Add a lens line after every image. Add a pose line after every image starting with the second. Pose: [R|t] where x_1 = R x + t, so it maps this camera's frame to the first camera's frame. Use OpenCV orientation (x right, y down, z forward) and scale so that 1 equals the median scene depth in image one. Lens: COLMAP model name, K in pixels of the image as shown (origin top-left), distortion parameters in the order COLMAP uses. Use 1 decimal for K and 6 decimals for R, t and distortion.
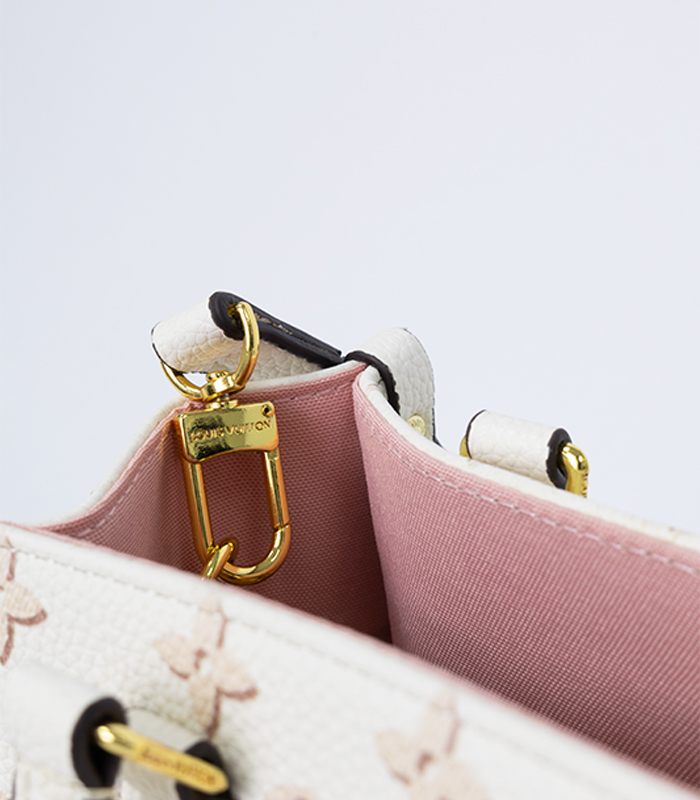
lens RADIAL K [[1562.9, 0, 390.7], [0, 1562.9, 400.2], [0, 0, 1]] dist [0.033394, -0.104049]
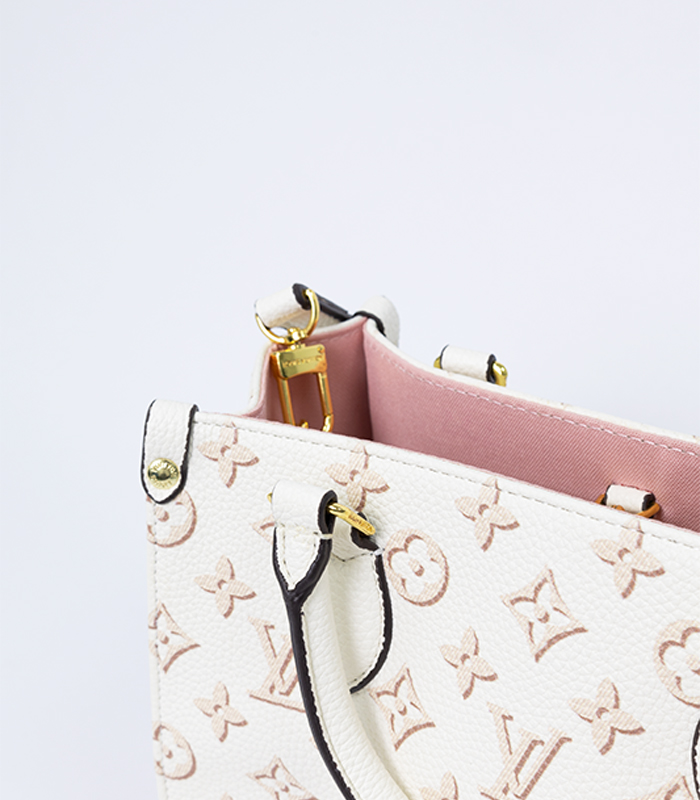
lens RADIAL K [[1447.5, 0, 350.0], [0, 1447.5, 400.0], [0, 0, 1]] dist [-0.009681, -0.112131]
pose [[0.987591, -0.041883, 0.151360, -0.332262], [0.031164, 0.996881, 0.072511, -0.059189], [-0.153925, -0.066894, 0.985816, -0.714836]]
